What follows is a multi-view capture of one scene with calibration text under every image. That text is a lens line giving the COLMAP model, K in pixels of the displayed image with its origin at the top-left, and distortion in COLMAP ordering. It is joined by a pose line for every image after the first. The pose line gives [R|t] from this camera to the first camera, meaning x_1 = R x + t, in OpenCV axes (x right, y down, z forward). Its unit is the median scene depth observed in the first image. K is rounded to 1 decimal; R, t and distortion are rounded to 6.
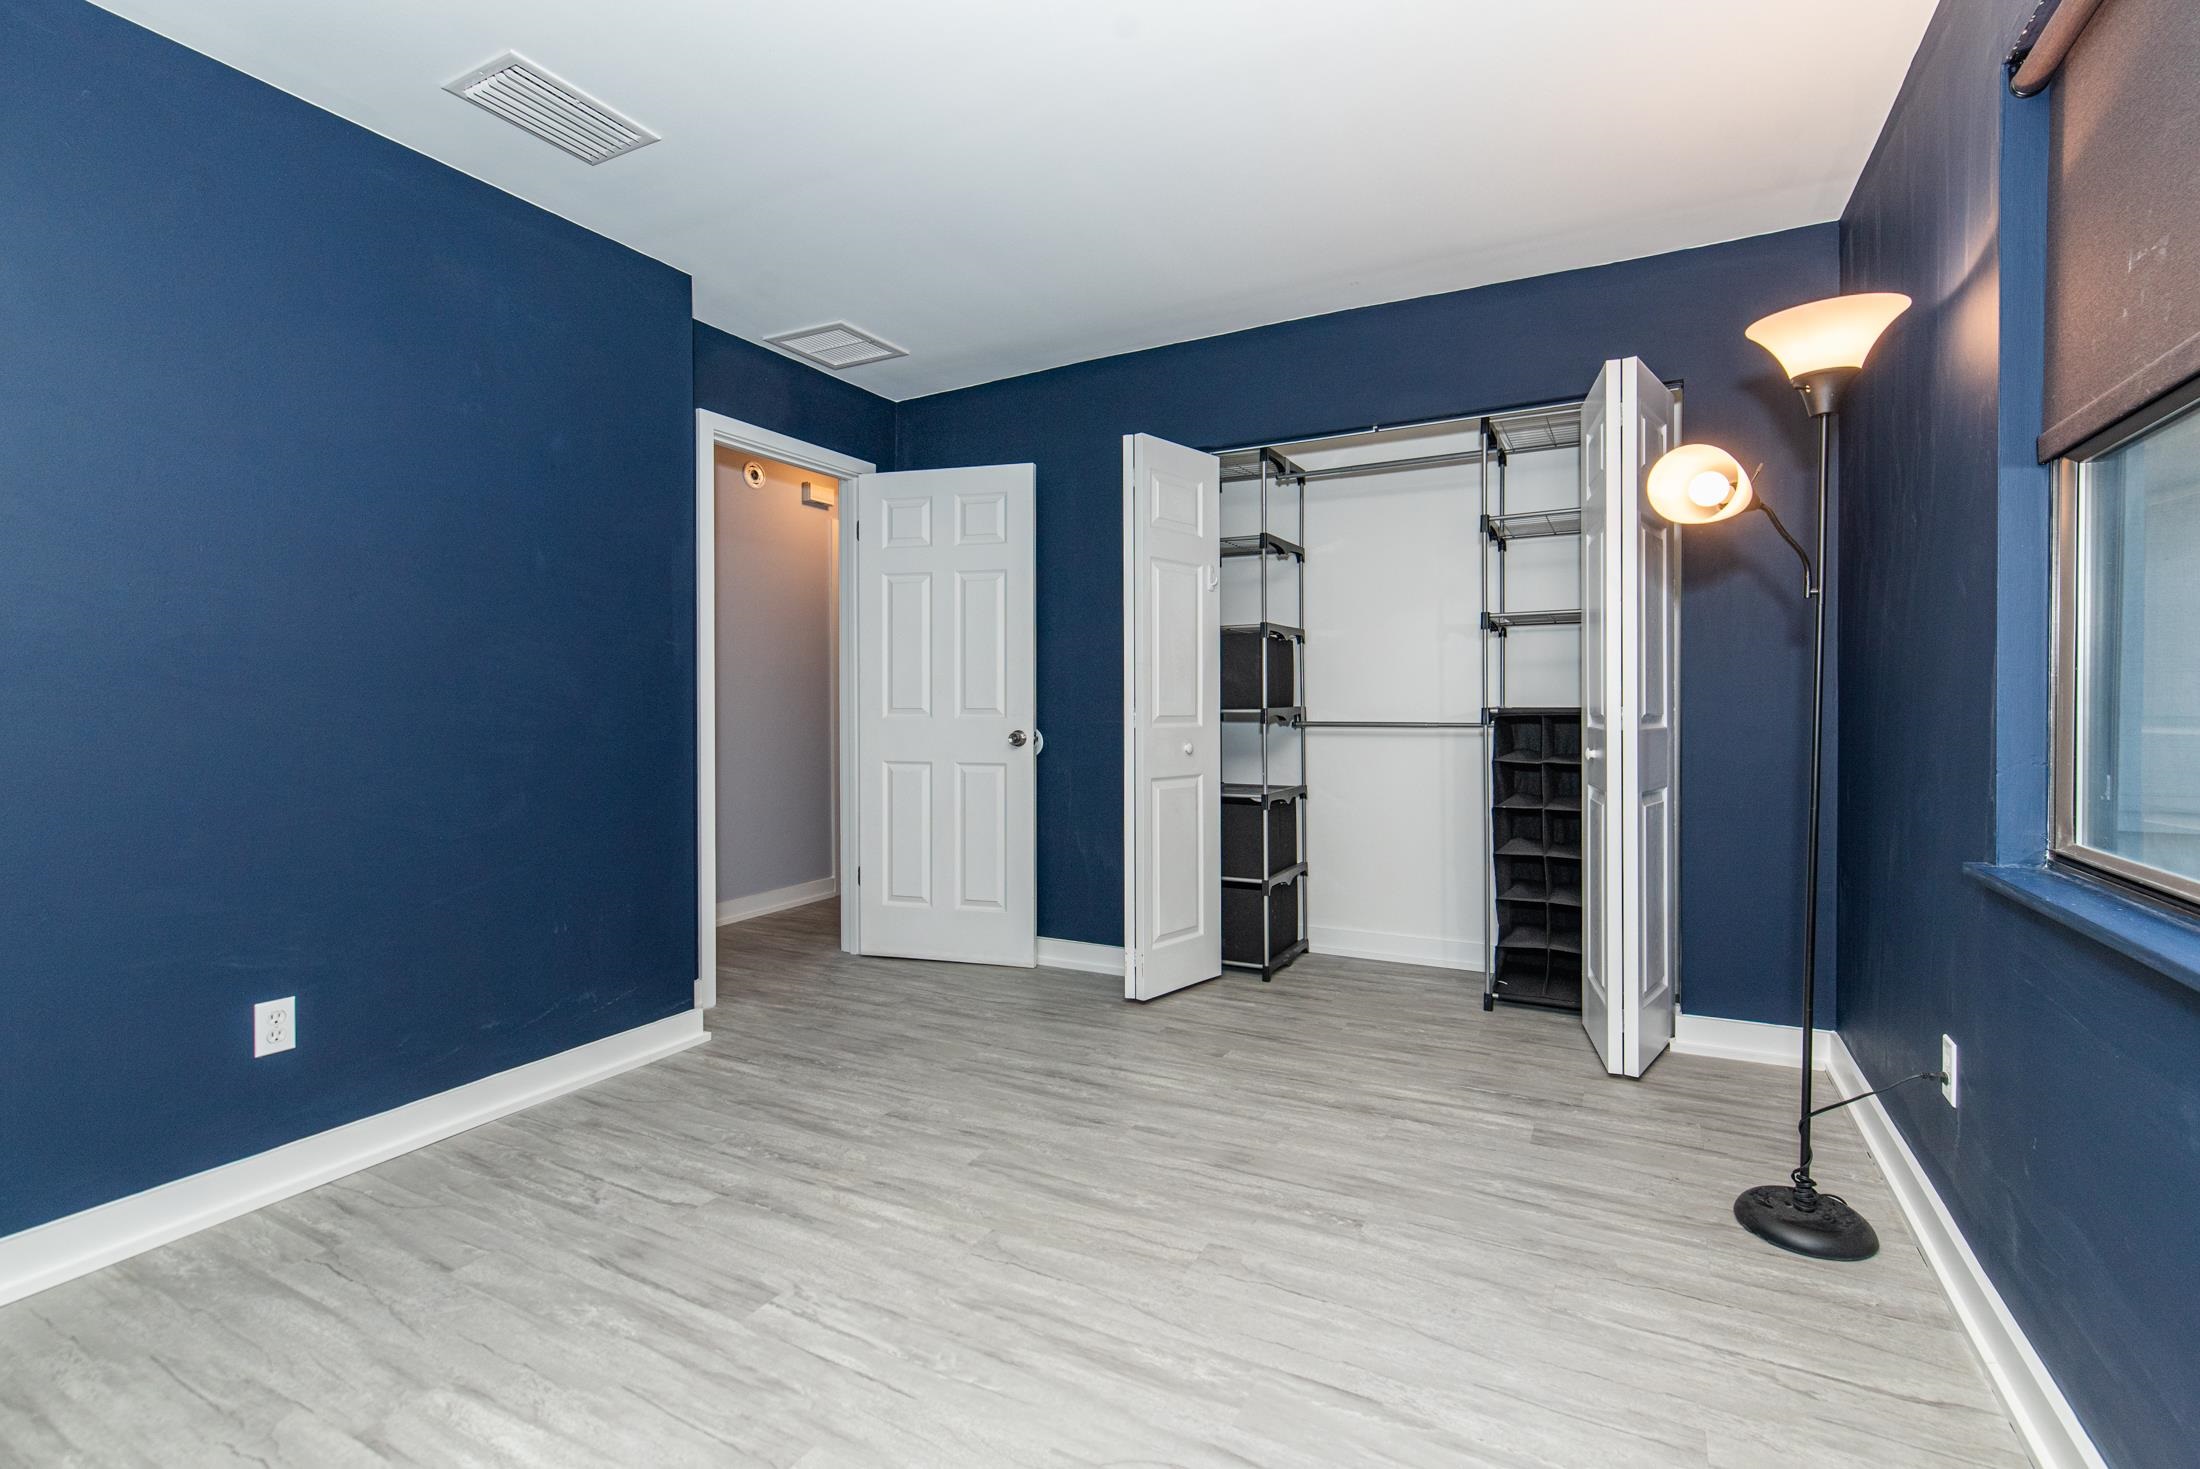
lens RADIAL K [[965.1, 0, 1173.4], [0, 965.1, 707.7], [0, 0, 1]] dist [0.002647, -0.000688]
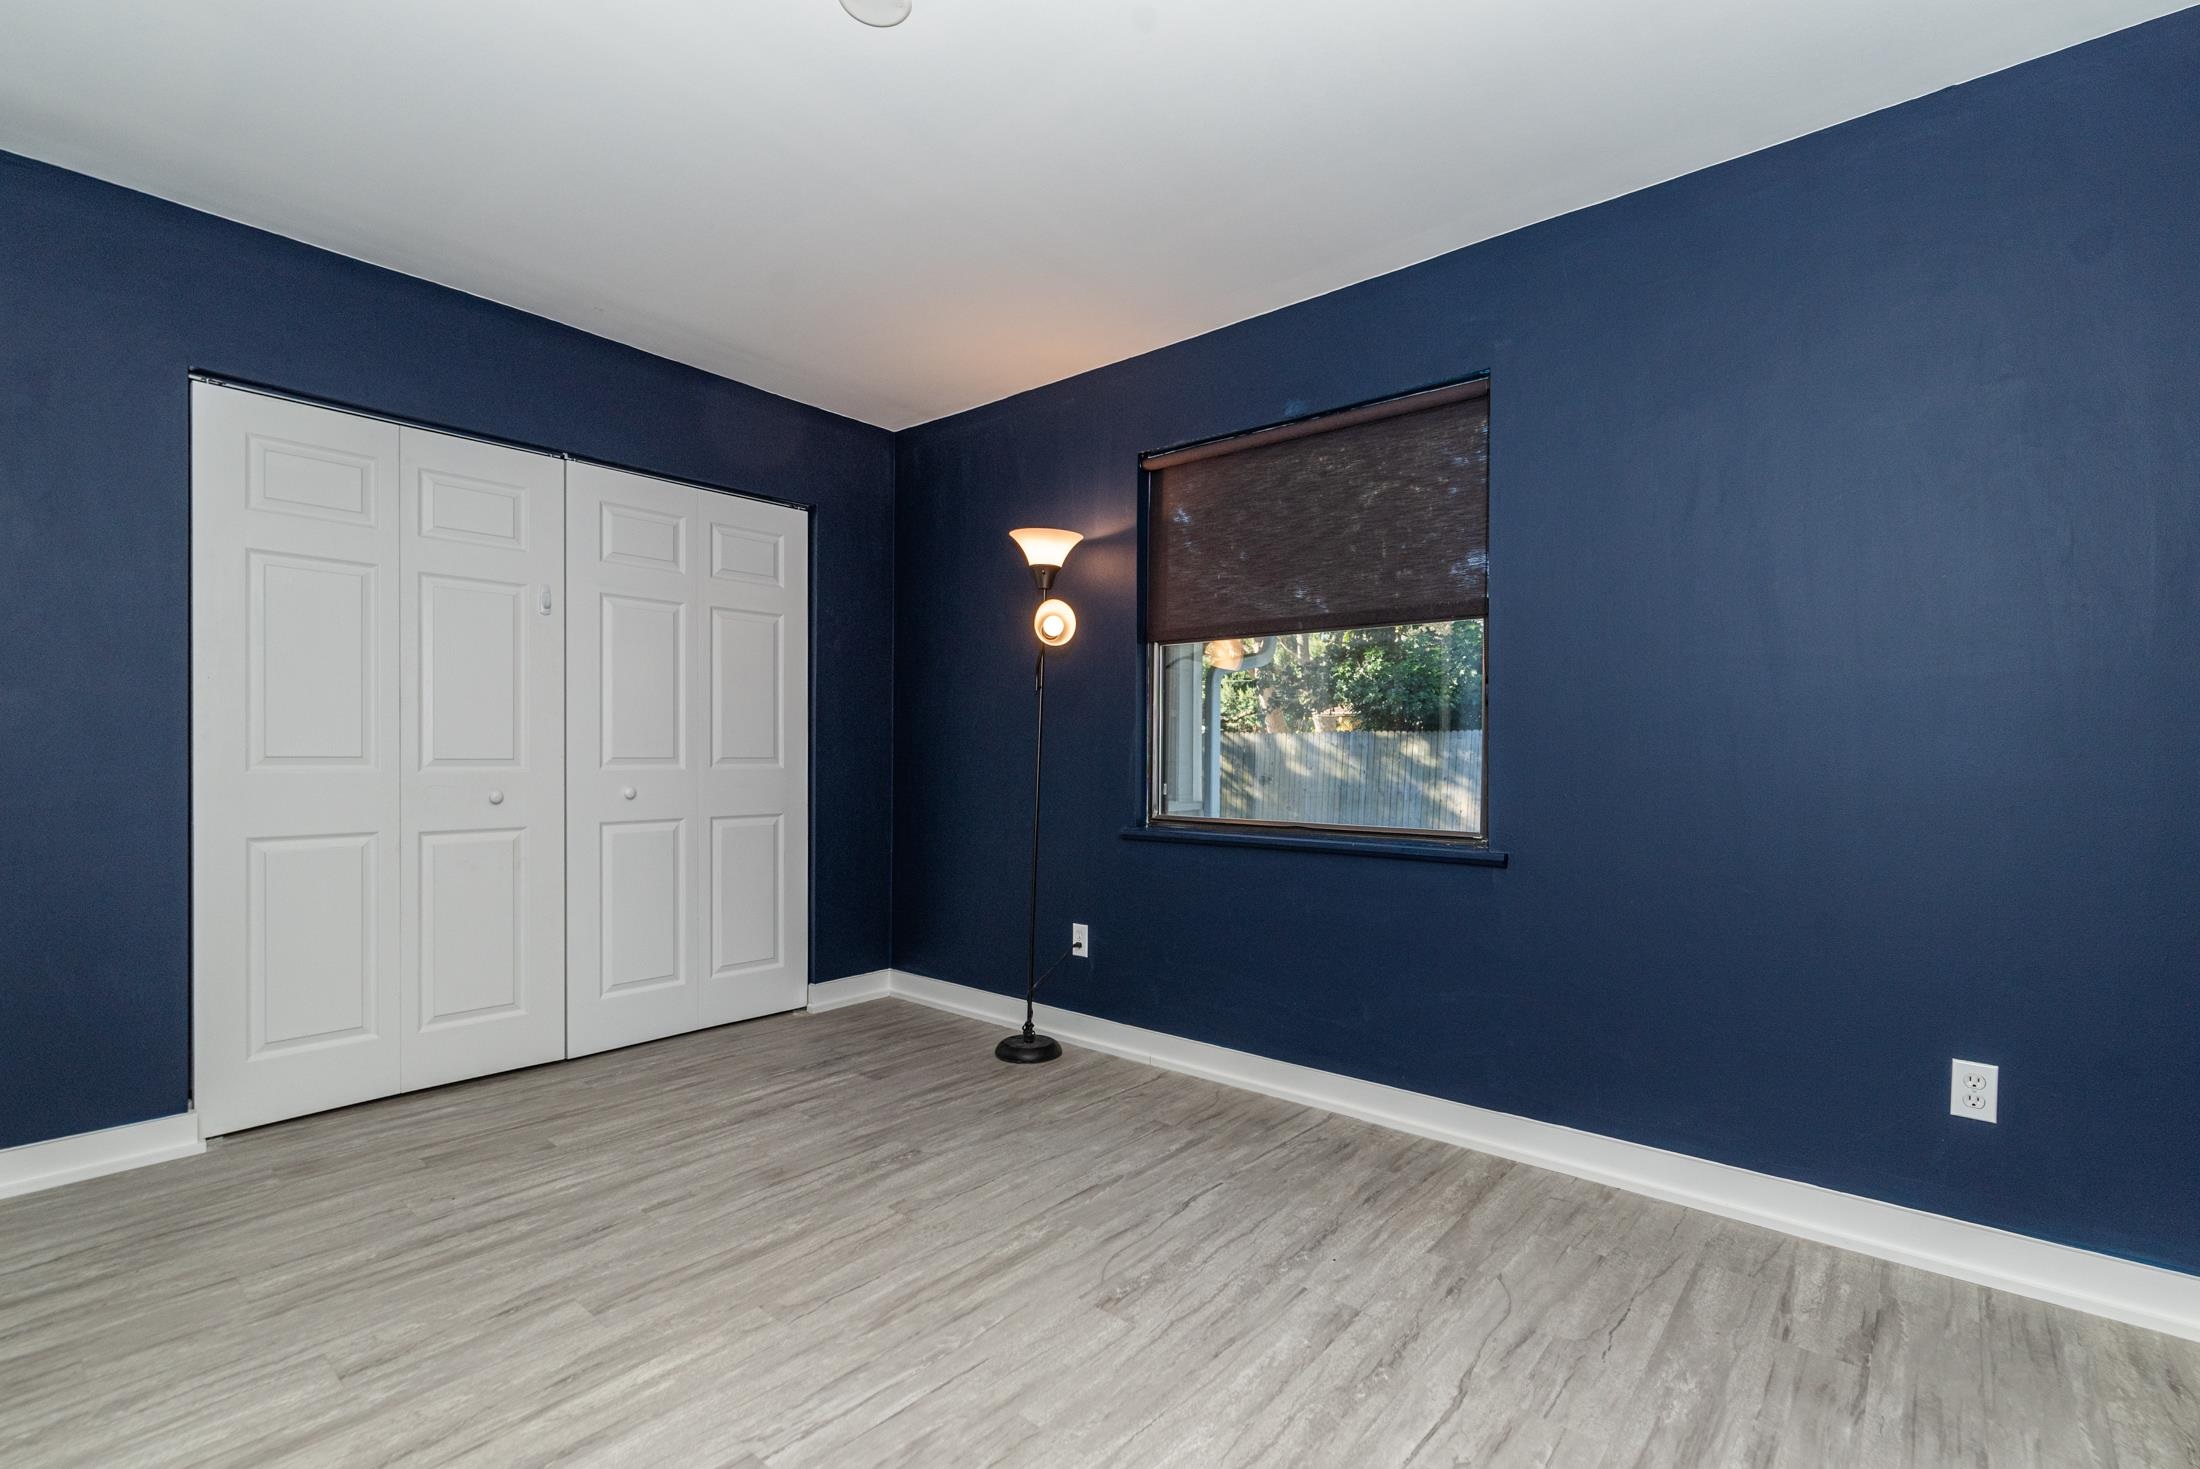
lens RADIAL K [[965.1, 0, 1096.4], [0, 965.1, 745.6], [0, 0, 1]] dist [0.002647, -0.000688]
pose [[0.254553, 0.014257, 0.966954, -0.786604], [-0.003600, 0.999898, -0.013795, 0.009280], [-0.967052, 0.000030, 0.254578, 0.348945]]
